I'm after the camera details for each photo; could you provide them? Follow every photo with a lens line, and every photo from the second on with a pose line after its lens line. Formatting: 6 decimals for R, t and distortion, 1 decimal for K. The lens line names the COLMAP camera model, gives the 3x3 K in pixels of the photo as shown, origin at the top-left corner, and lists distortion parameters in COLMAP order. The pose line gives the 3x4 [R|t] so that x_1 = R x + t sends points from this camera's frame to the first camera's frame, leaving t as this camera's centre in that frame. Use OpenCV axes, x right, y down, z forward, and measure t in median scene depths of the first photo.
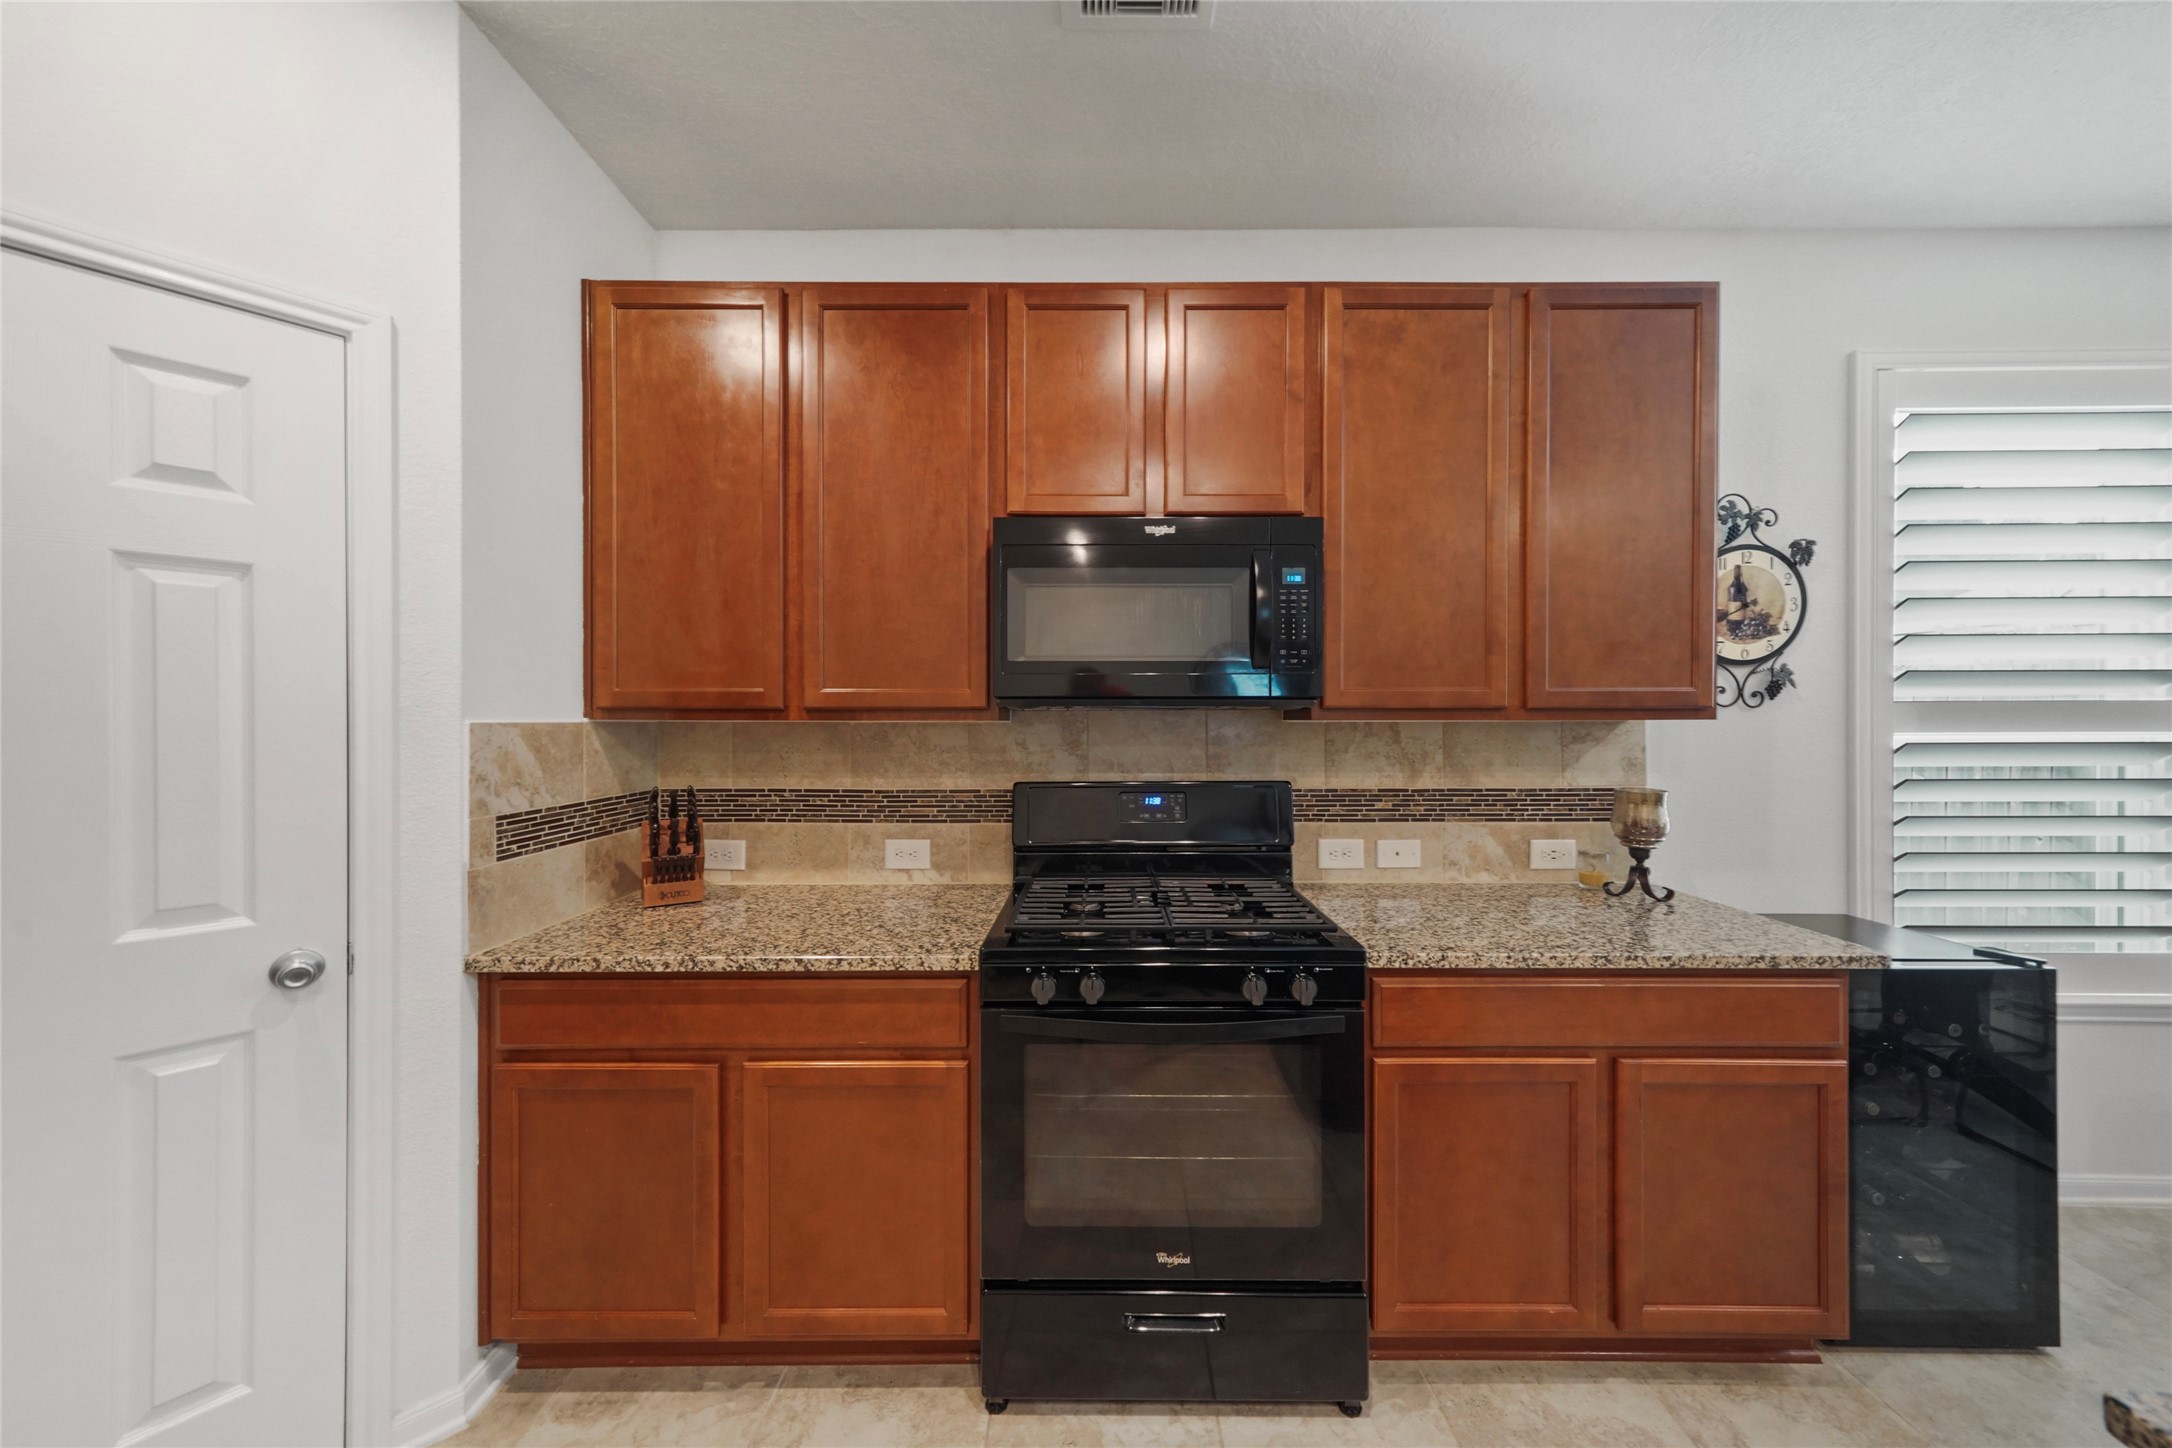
lens RADIAL K [[740.1, 0, 1093.3], [0, 740.1, 725.1], [0, 0, 1]] dist [0.007514, 0.000078]
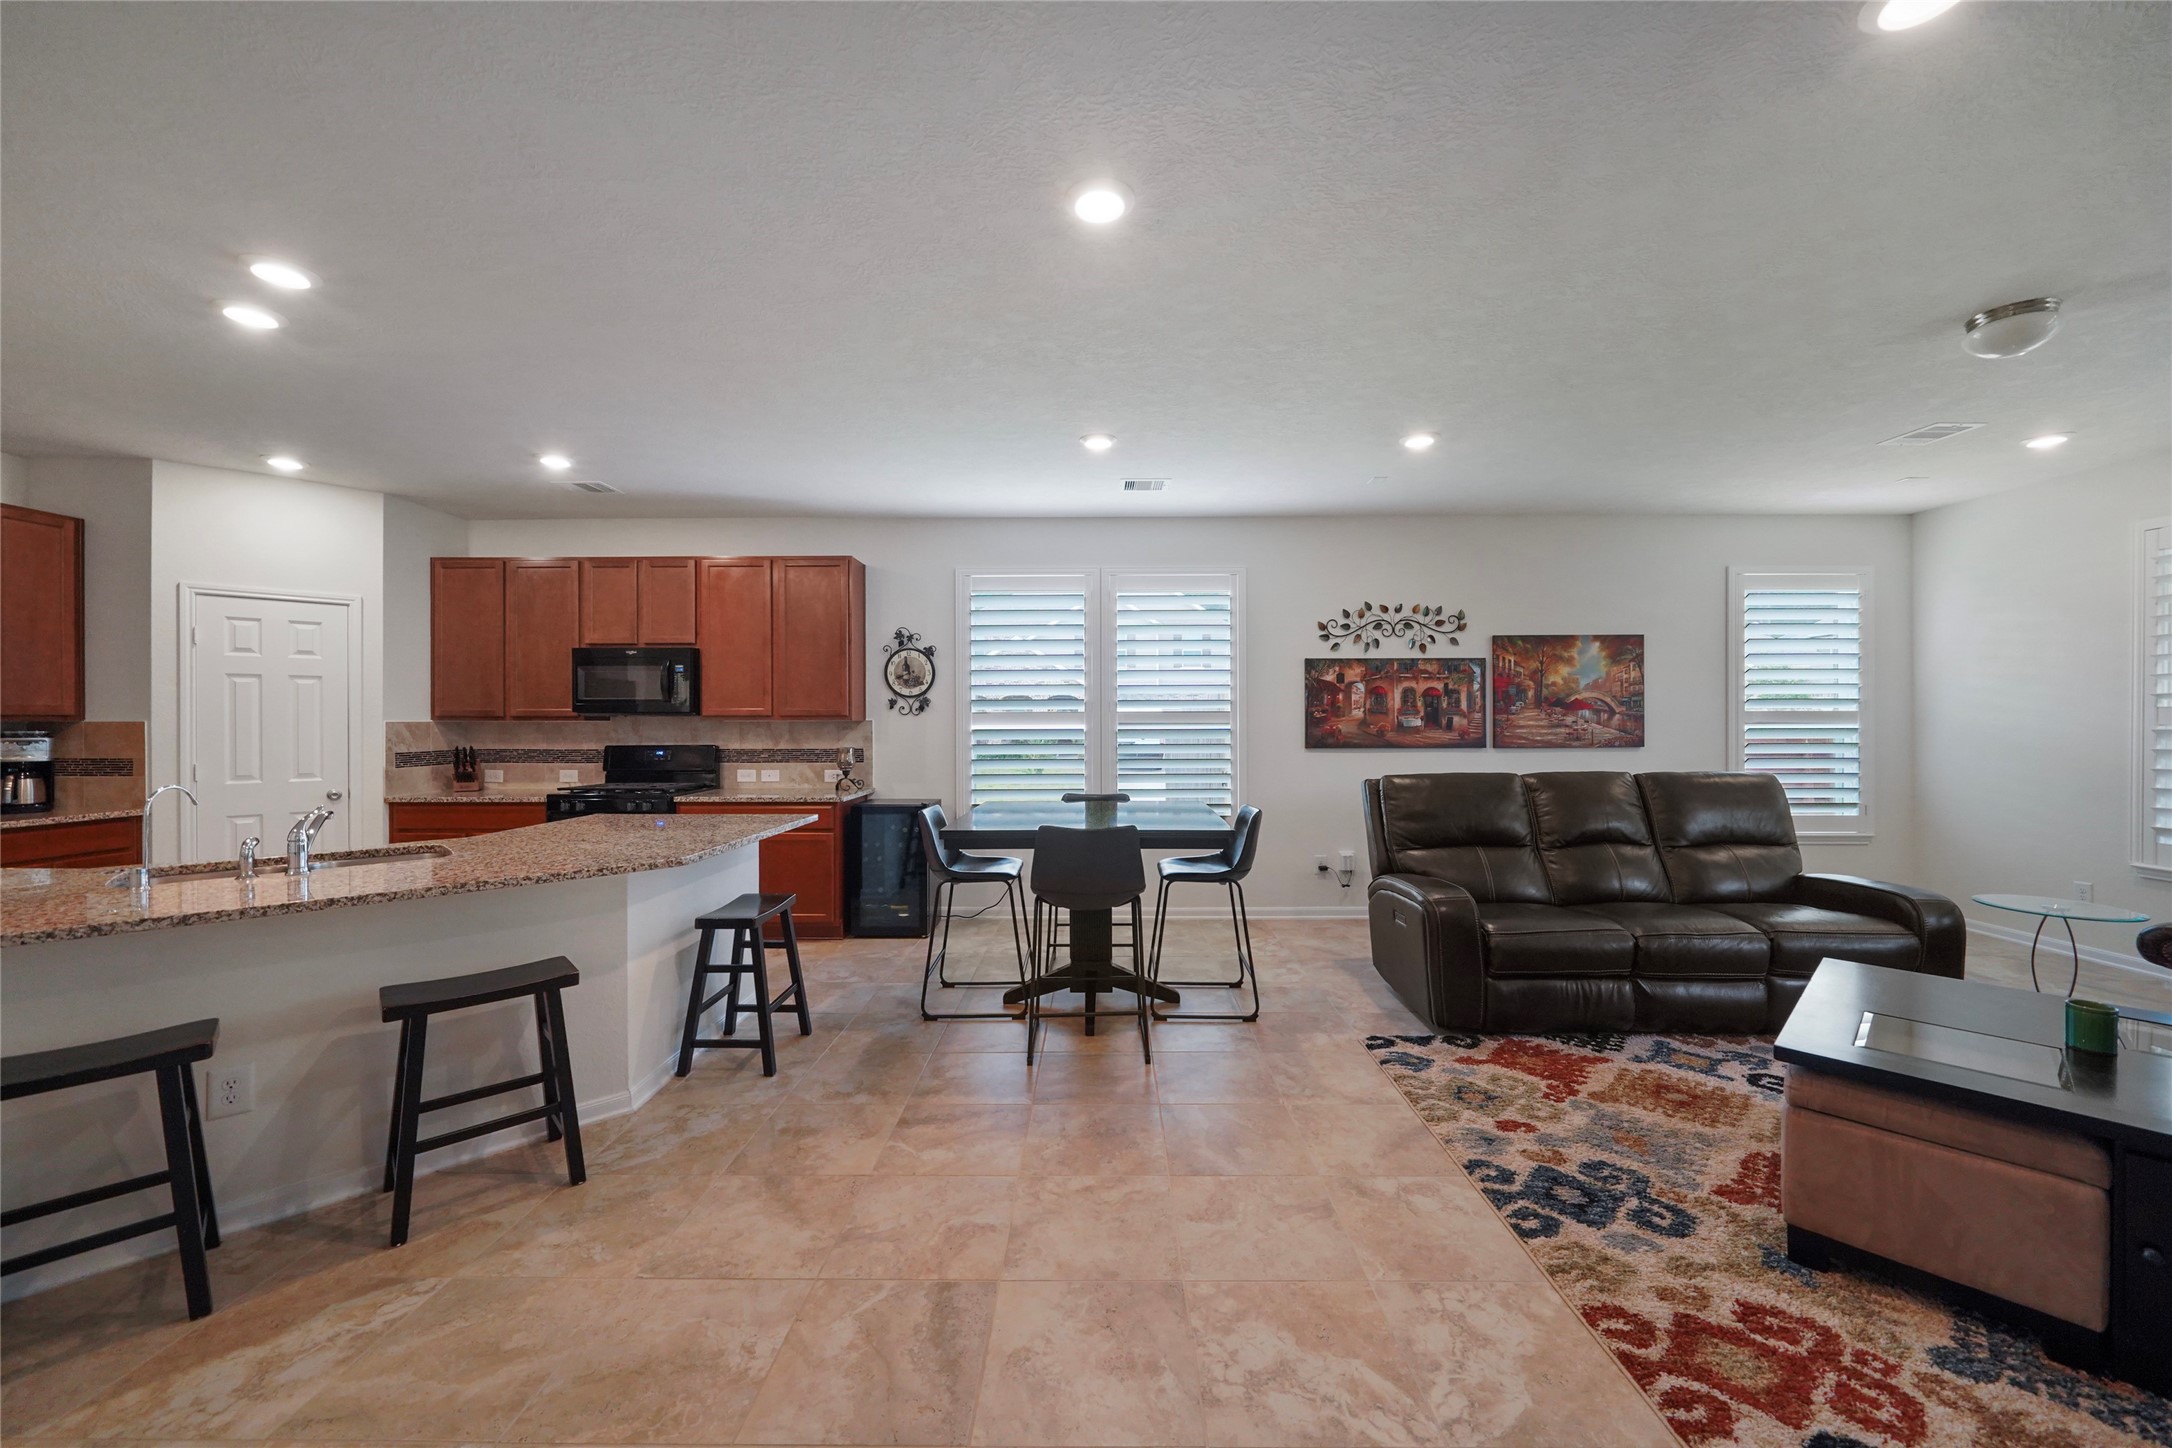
lens RADIAL K [[800.0, 0, 1089.5], [0, 800.0, 724.9], [0, 0, 1]] dist [-0.004069, -0.000021]
pose [[0.999860, -0.000758, -0.016743, 1.516604], [0.000766, 1.000000, 0.000491, 0.007532], [0.016743, -0.000504, 0.999860, -1.603768]]
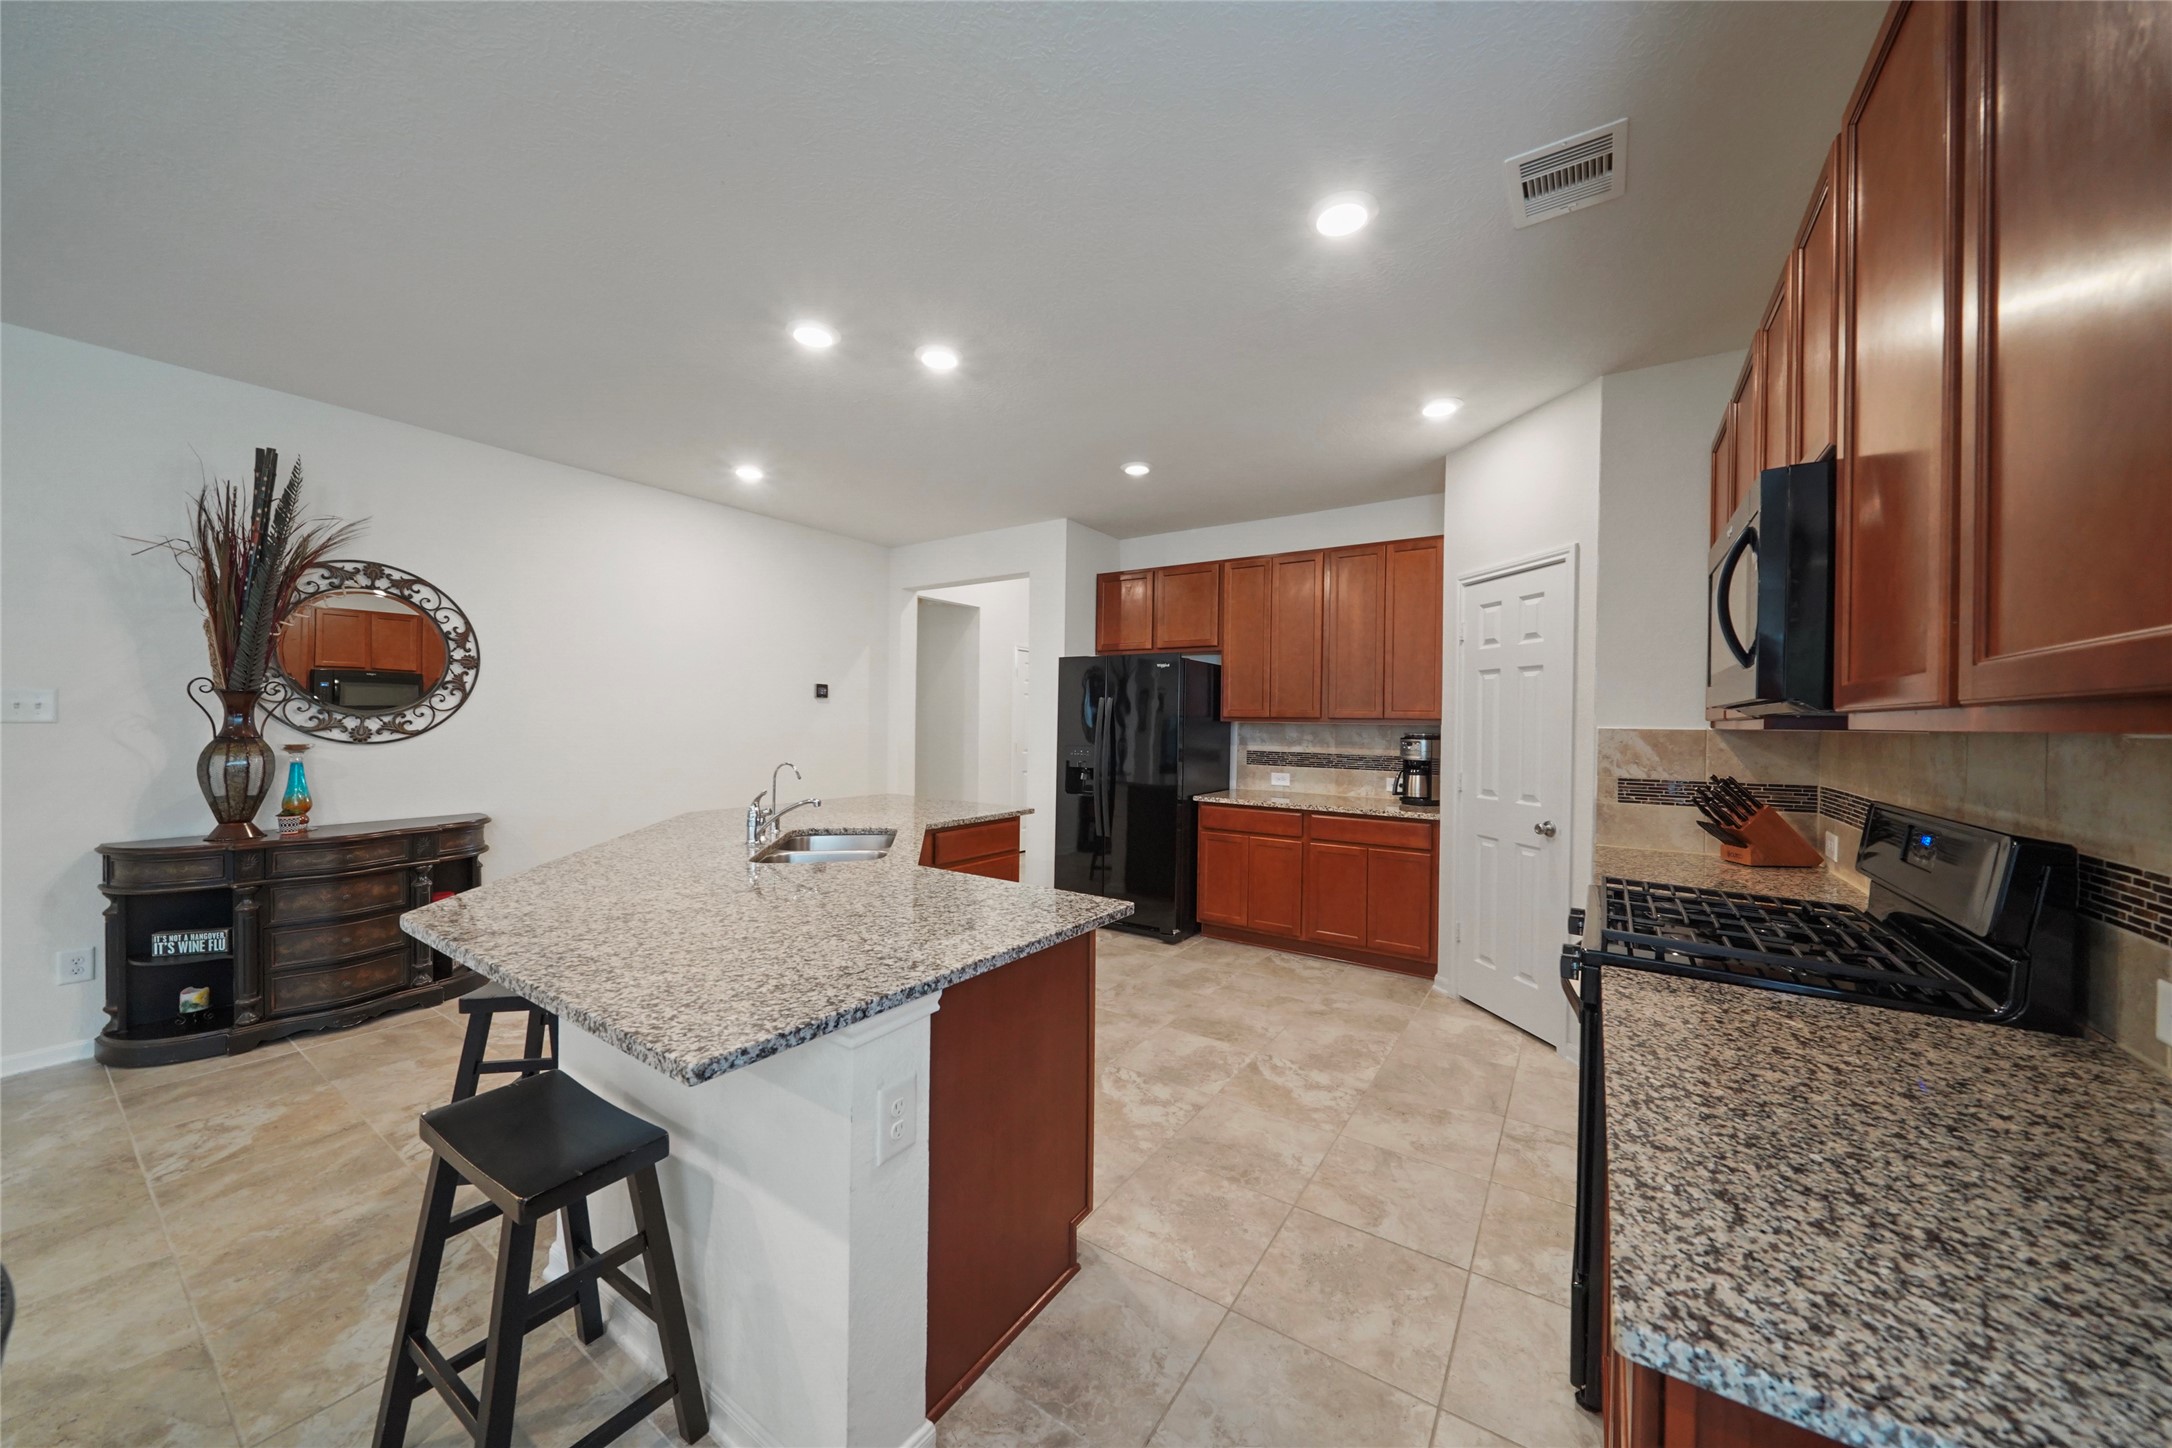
lens RADIAL K [[744.9, 0, 1099.3], [0, 744.9, 724.0], [0, 0, 1]] dist [-0.006677, 0.000013]
pose [[-0.553358, -0.004259, -0.832933, 1.099659], [-0.018251, 0.999809, 0.007012, -0.002729], [0.832744, 0.019082, -0.553330, 0.695844]]
